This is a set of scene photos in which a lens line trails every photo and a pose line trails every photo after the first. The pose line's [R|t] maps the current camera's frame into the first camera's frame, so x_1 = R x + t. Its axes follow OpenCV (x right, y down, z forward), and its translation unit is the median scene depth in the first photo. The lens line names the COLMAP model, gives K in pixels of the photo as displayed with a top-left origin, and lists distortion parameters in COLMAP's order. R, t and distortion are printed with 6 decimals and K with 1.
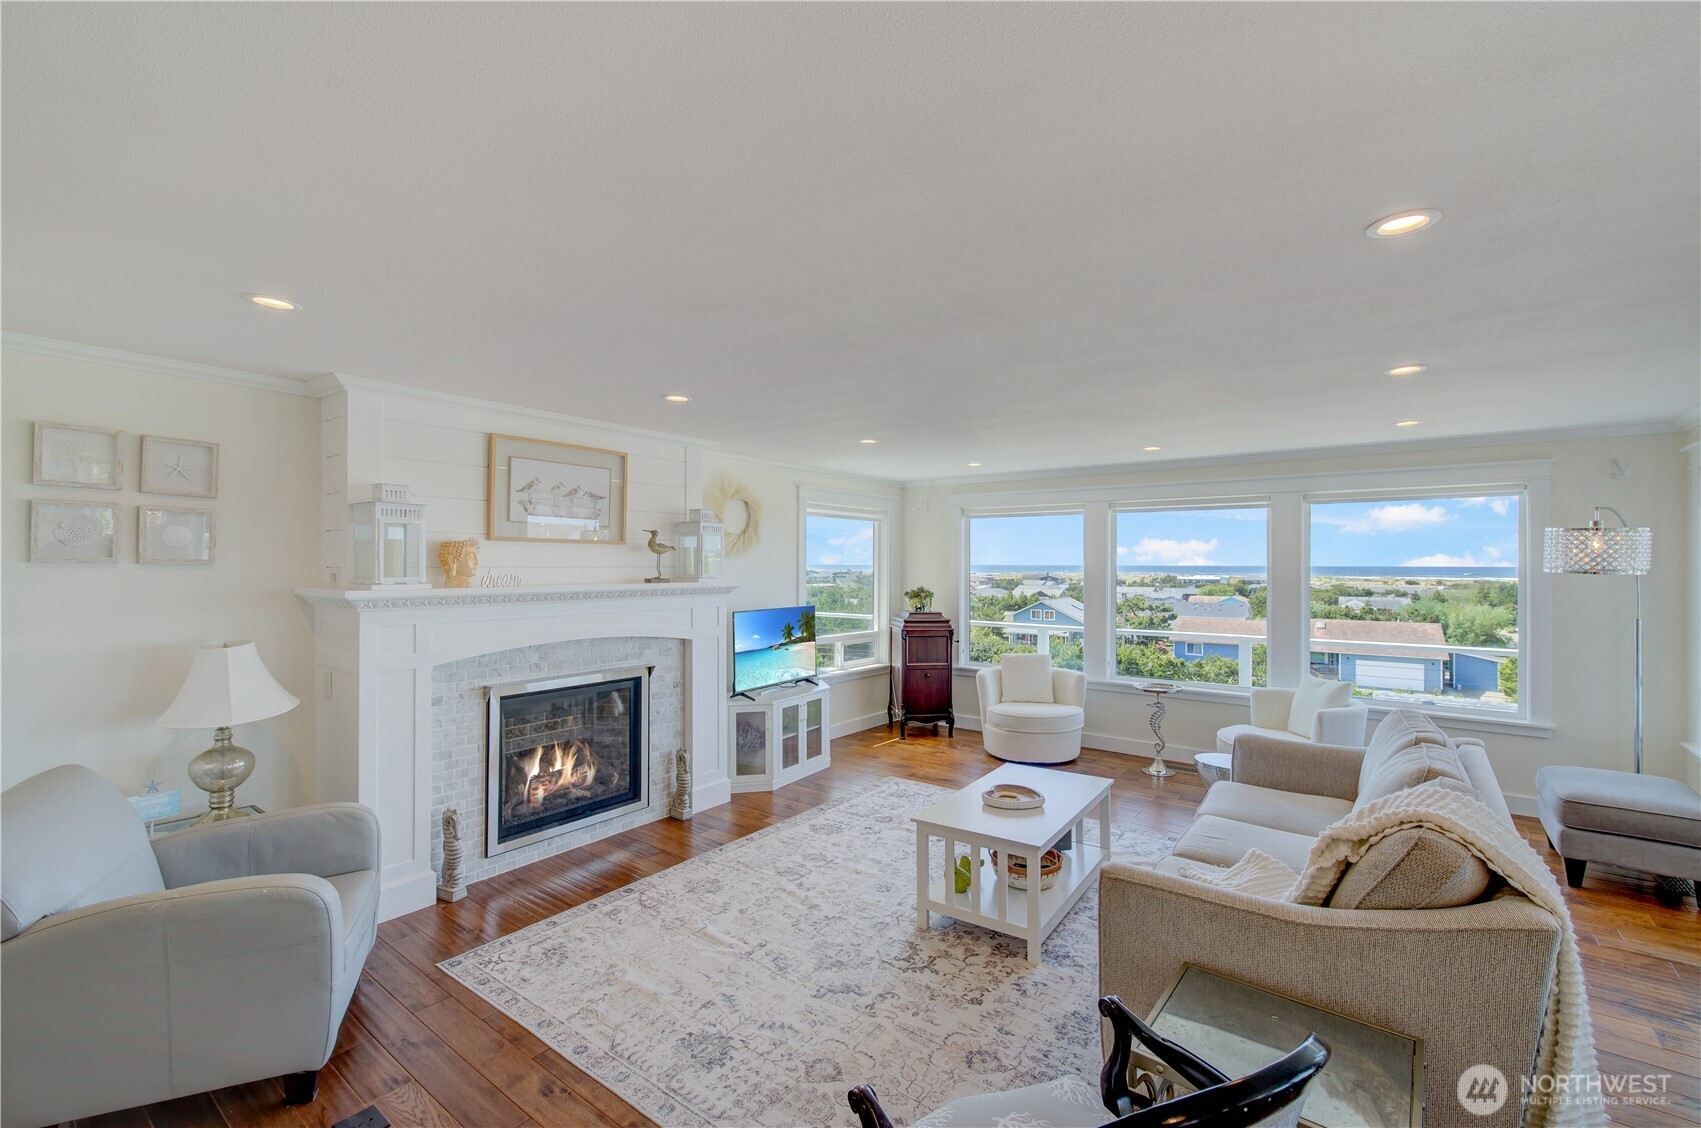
lens RADIAL K [[729.4, 0, 858.6], [0, 729.4, 557.9], [0, 0, 1]] dist [0.001182, 0.000270]
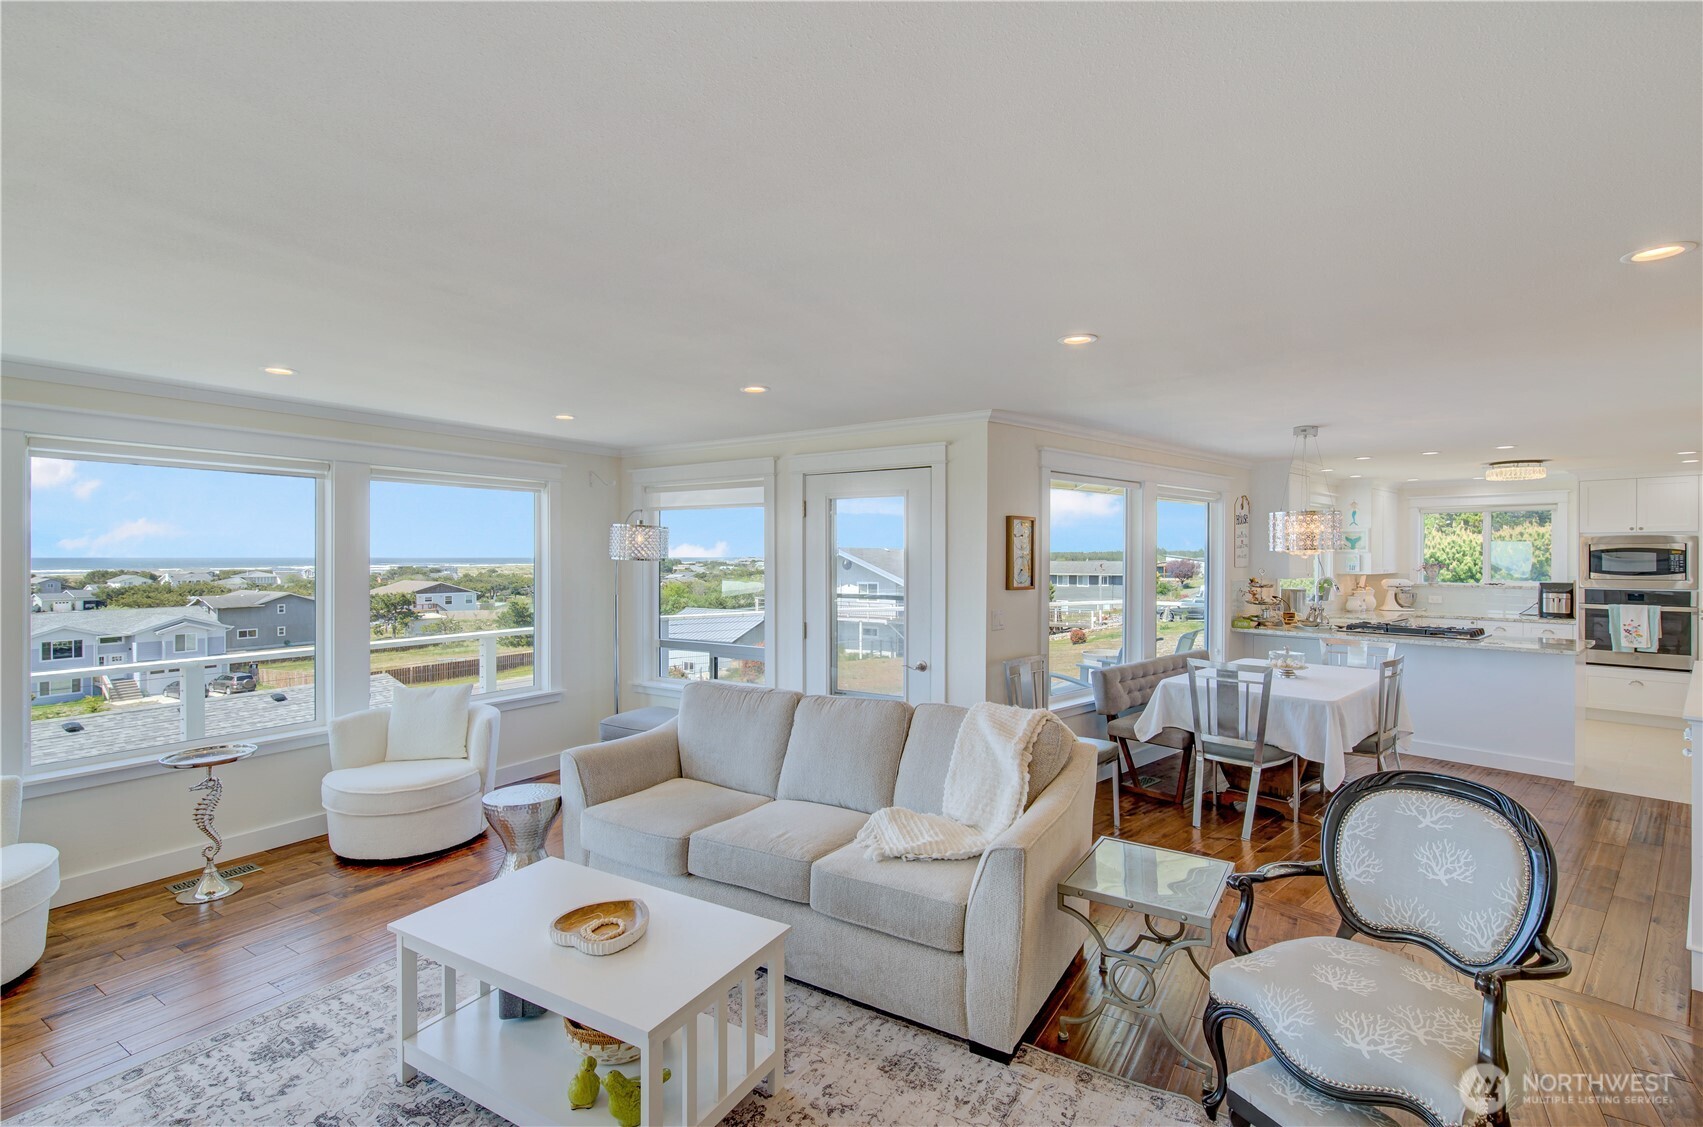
lens RADIAL K [[780.7, 0, 858.2], [0, 780.7, 552.8], [0, 0, 1]] dist [-0.000067, 0.001103]
pose [[-0.084407, 0.001158, 0.996431, -0.315560], [-0.007972, 0.999967, -0.001838, 0.004884], [-0.996399, -0.008098, -0.084395, 0.559186]]
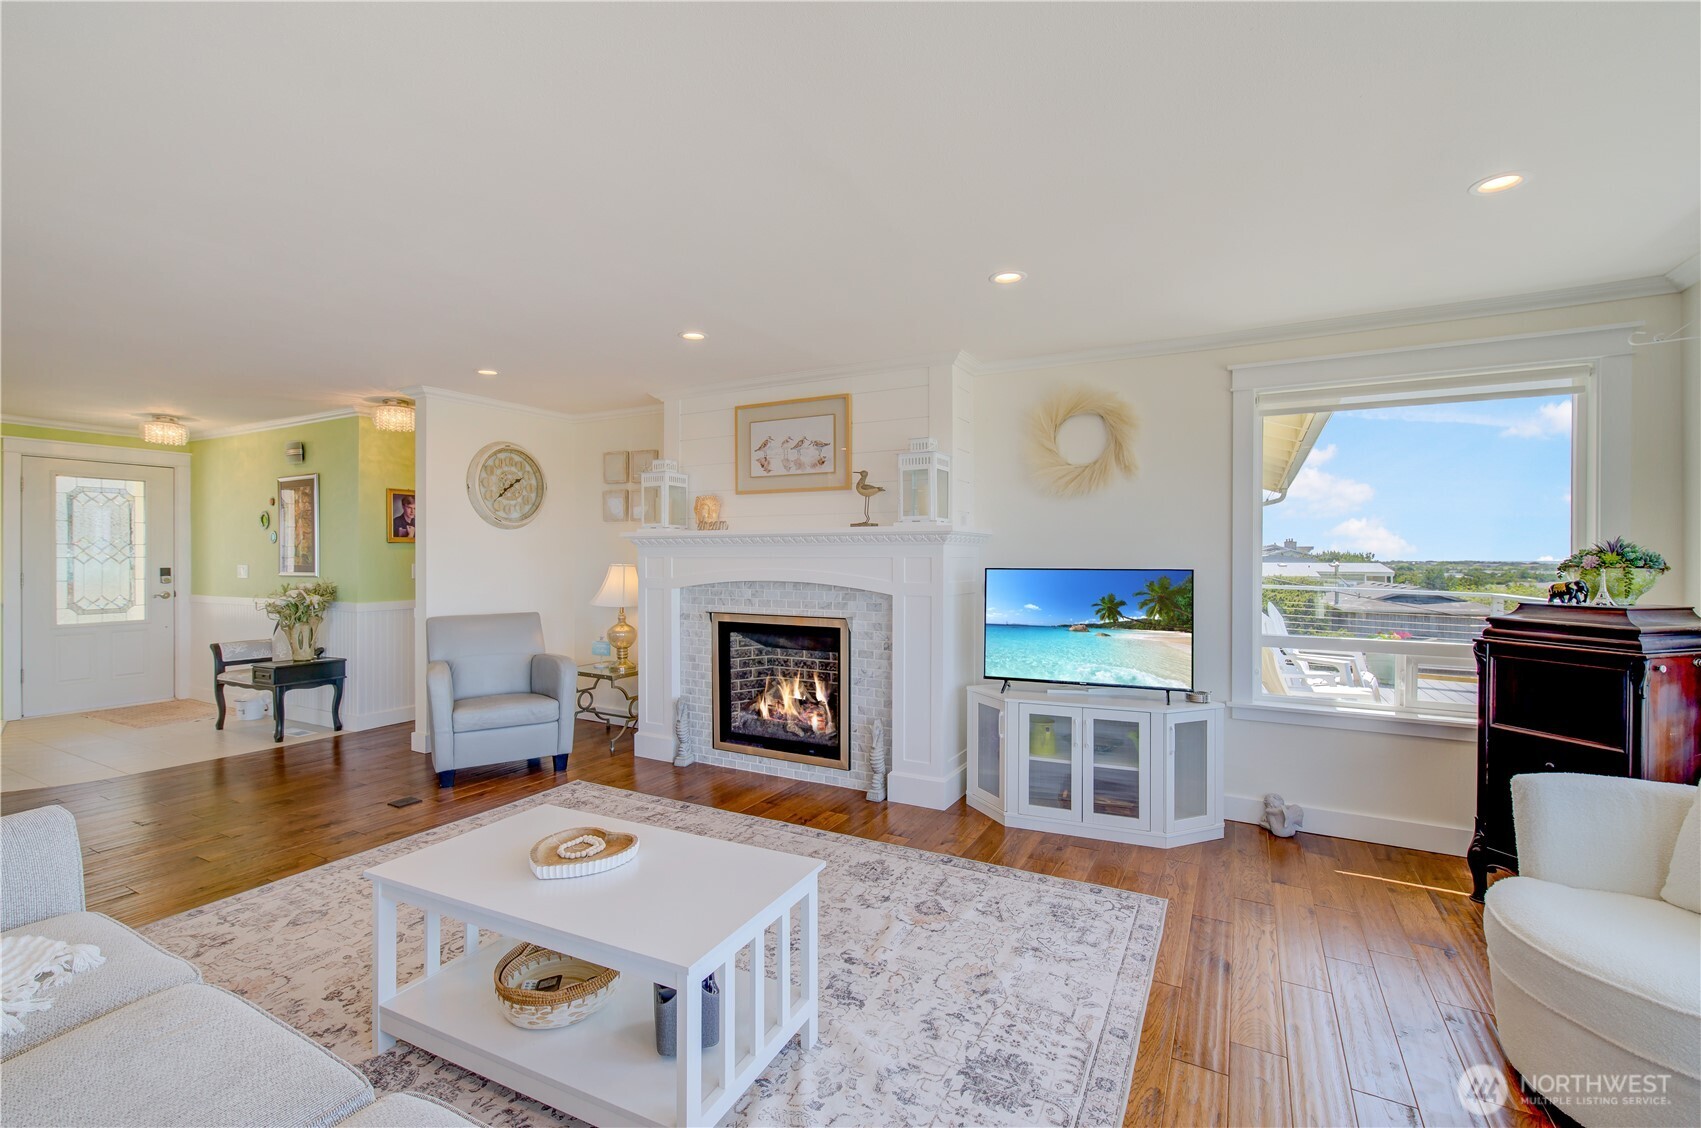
lens RADIAL K [[726.0, 0, 850.5], [0, 726.0, 564.0], [0, 0, 1]] dist [0.000113, 0.000102]
pose [[0.150535, 0.004746, -0.988593, 0.539276], [0.005525, 0.999969, 0.005642, 0.064083], [0.988589, -0.006312, 0.150504, 0.747871]]
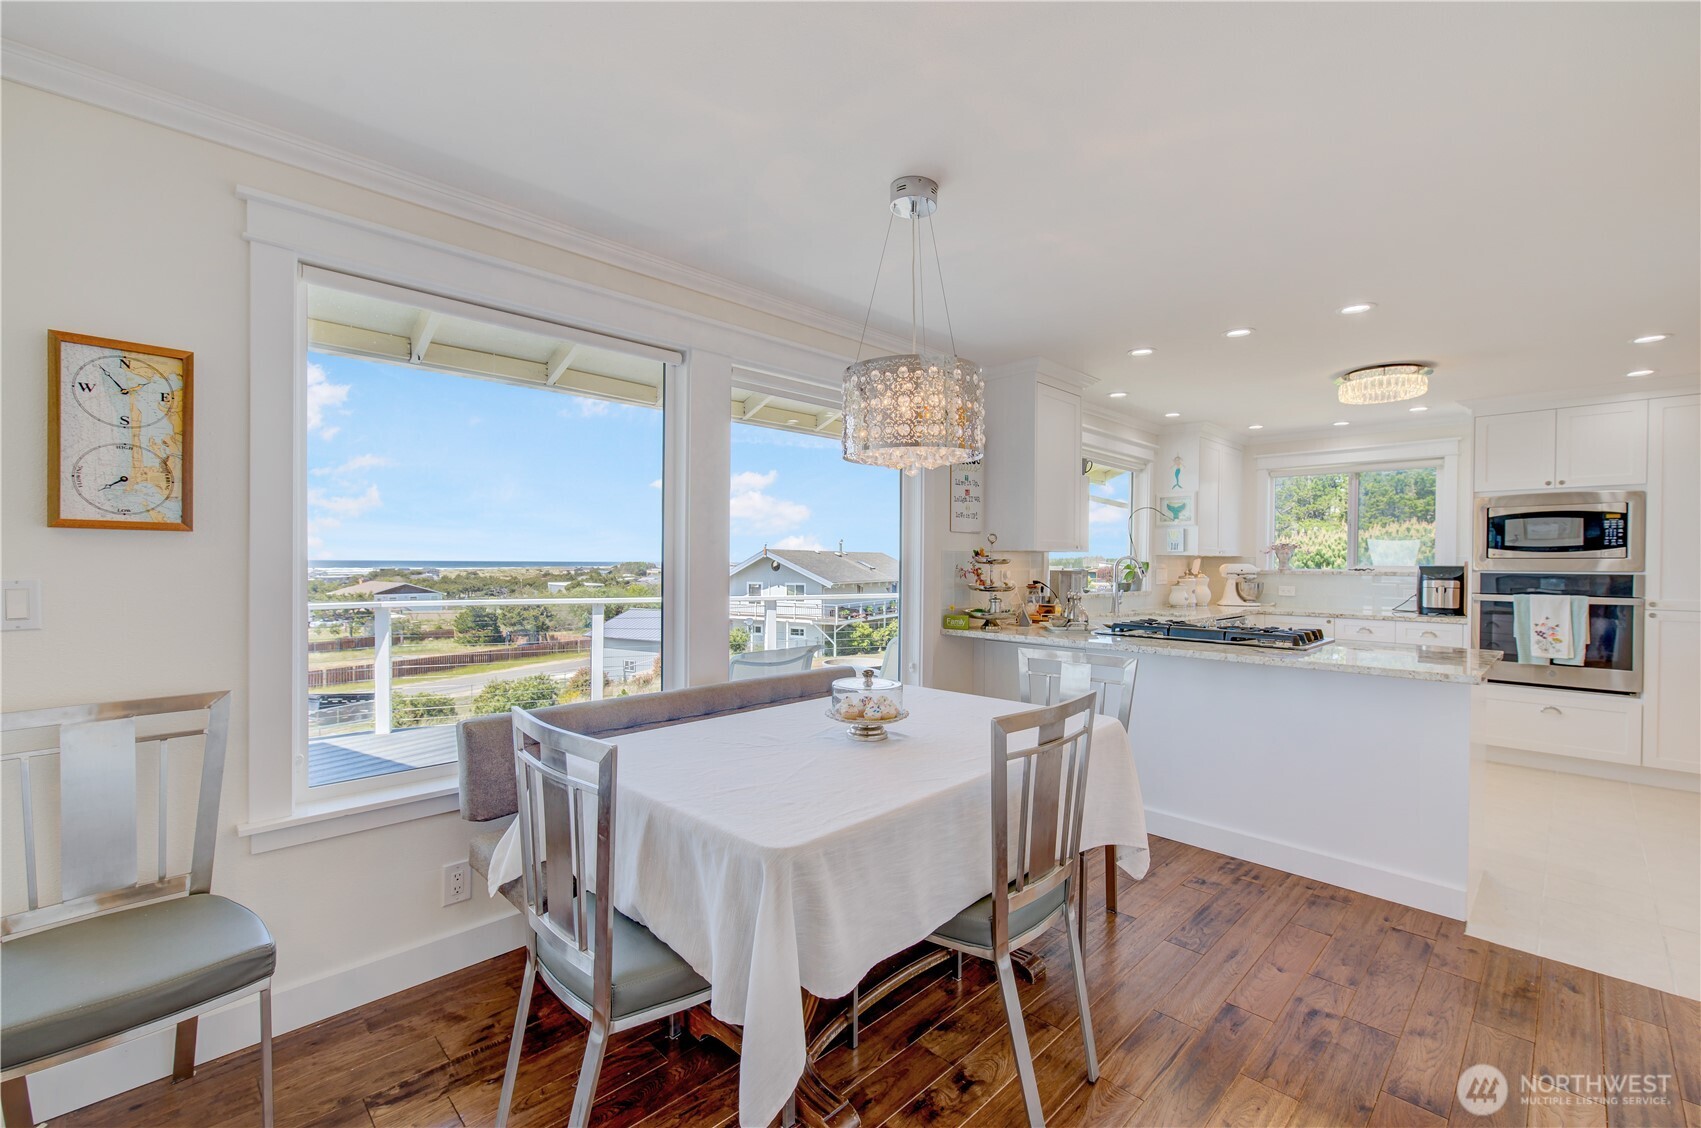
lens RADIAL K [[717.7, 0, 861.2], [0, 717.7, 565.5], [0, 0, 1]] dist [-0.001259, 0.000061]
pose [[-0.130789, -0.008325, 0.991375, 0.222324], [-0.013994, 0.999881, 0.006550, 0.055888], [-0.991311, -0.013016, -0.130890, -0.015219]]
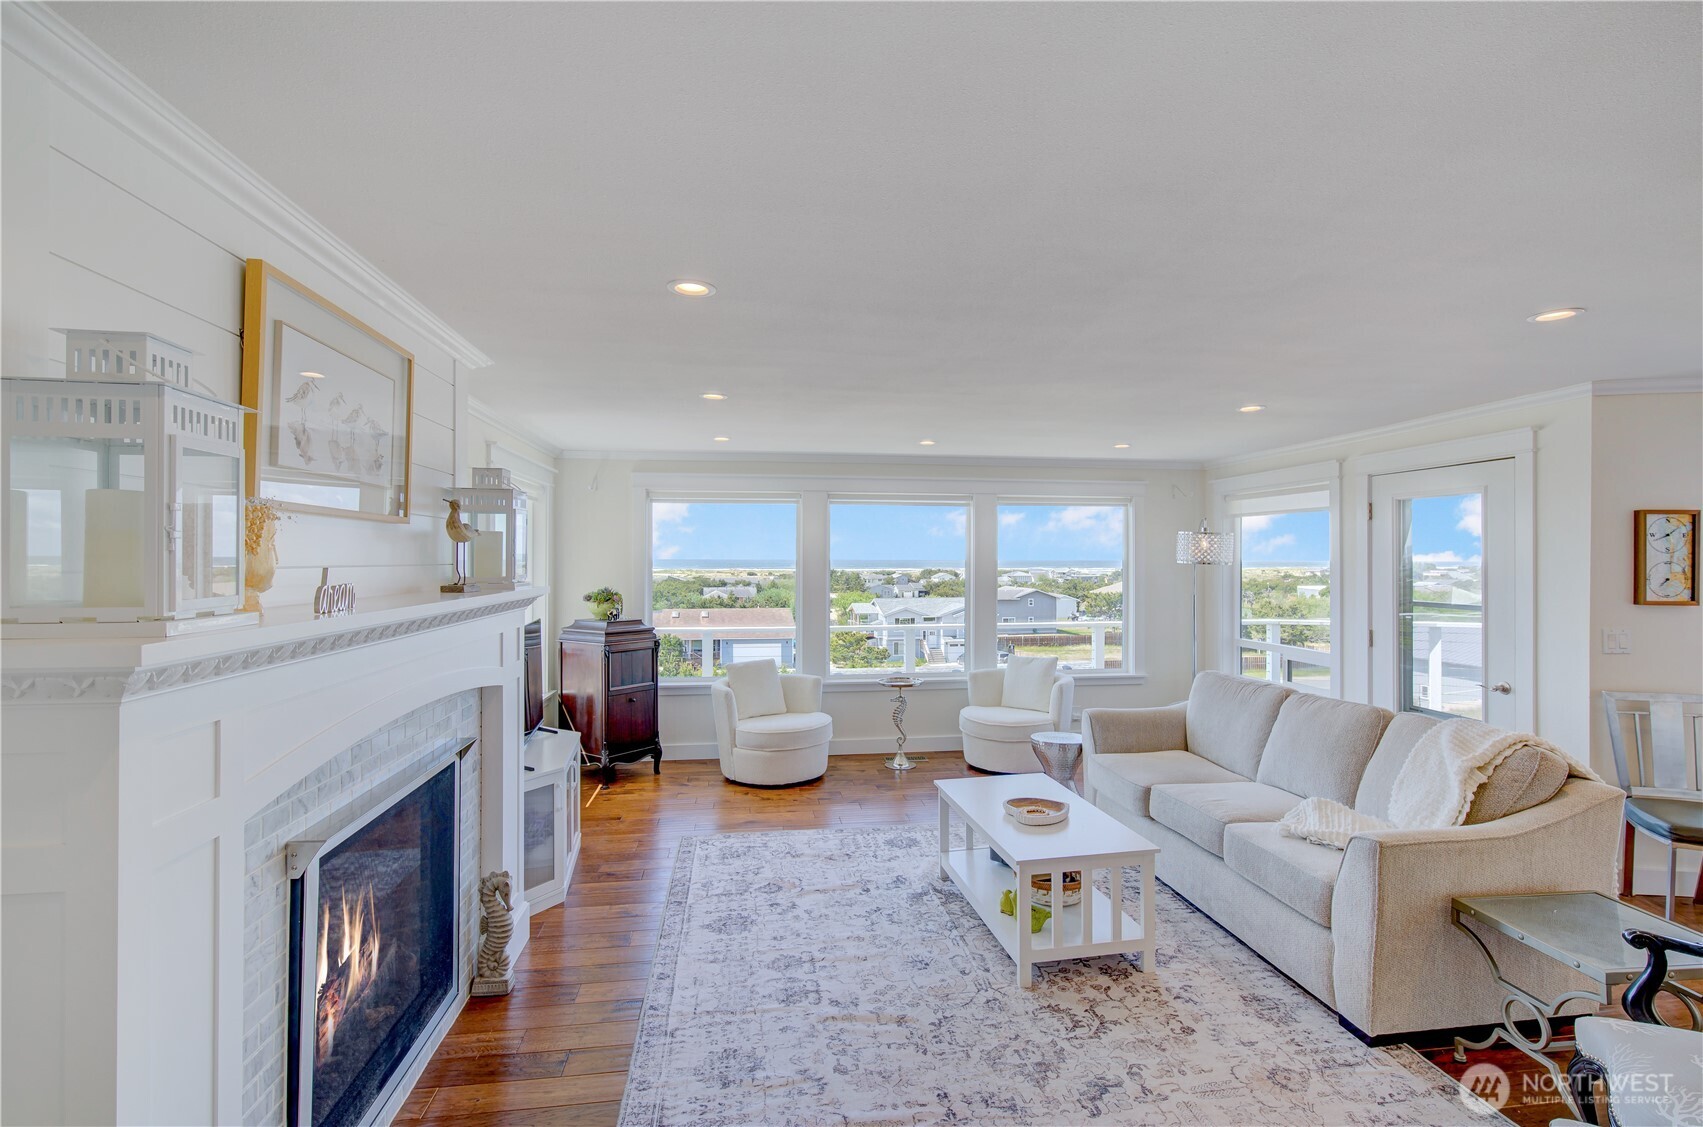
lens RADIAL K [[780.7, 0, 858.2], [0, 780.7, 552.8], [0, 0, 1]] dist [-0.000067, 0.001103]
pose [[0.701280, 0.003447, 0.712877, -0.434030], [-0.004586, 0.999989, -0.000324, 0.001385], [-0.712871, -0.003042, 0.701289, 0.311233]]
